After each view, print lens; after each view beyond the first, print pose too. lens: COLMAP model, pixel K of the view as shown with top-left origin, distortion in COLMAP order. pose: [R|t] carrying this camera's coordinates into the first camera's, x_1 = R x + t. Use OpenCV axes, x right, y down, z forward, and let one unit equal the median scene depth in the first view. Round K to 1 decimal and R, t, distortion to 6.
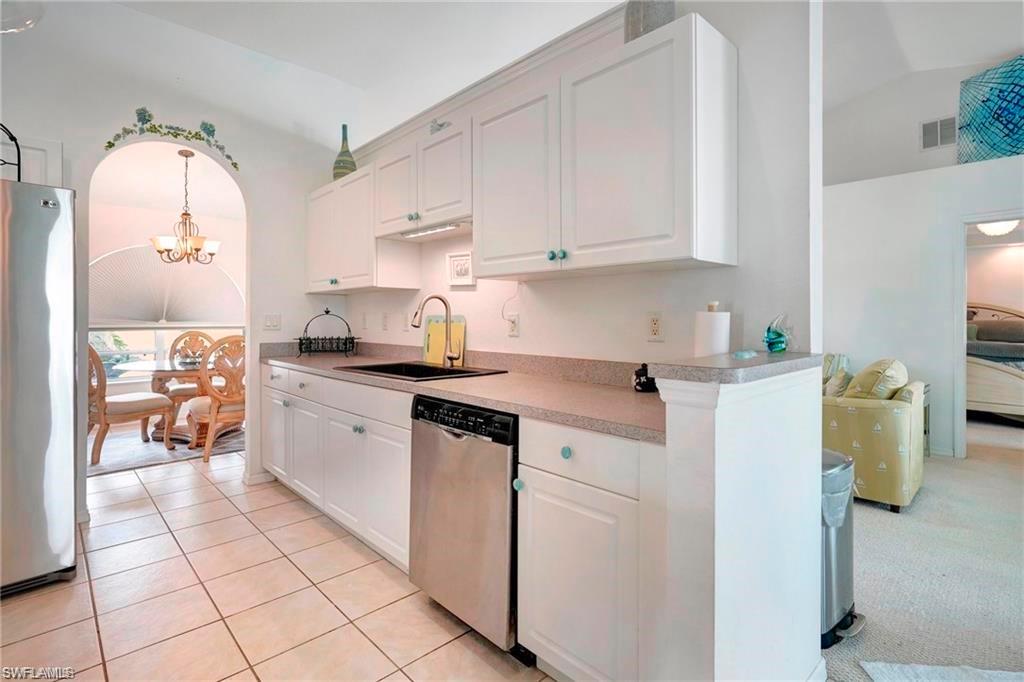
lens RADIAL K [[502.2, 0, 506.7], [0, 502.2, 323.7], [0, 0, 1]] dist [-0.000853, 0.000794]
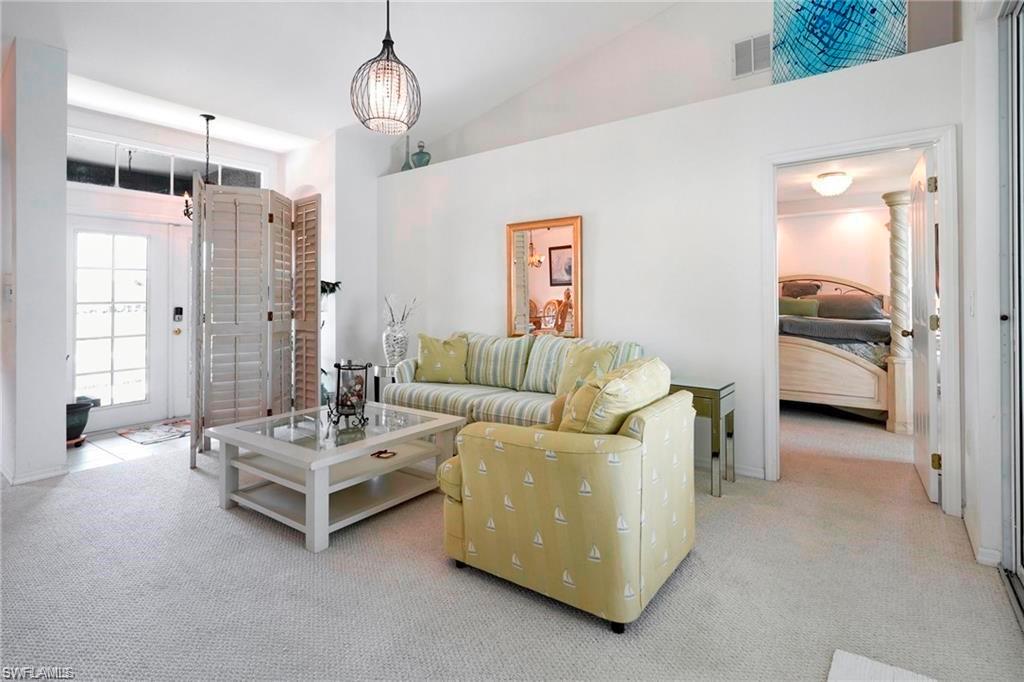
lens RADIAL K [[504.2, 0, 515.6], [0, 504.2, 302.3], [0, 0, 1]] dist [-0.001075, 0.000067]
pose [[0.986509, -0.013509, 0.163149, 0.402898], [0.013607, 0.999907, 0.000516, -0.002021], [-0.163141, 0.001711, 0.986601, 0.319002]]
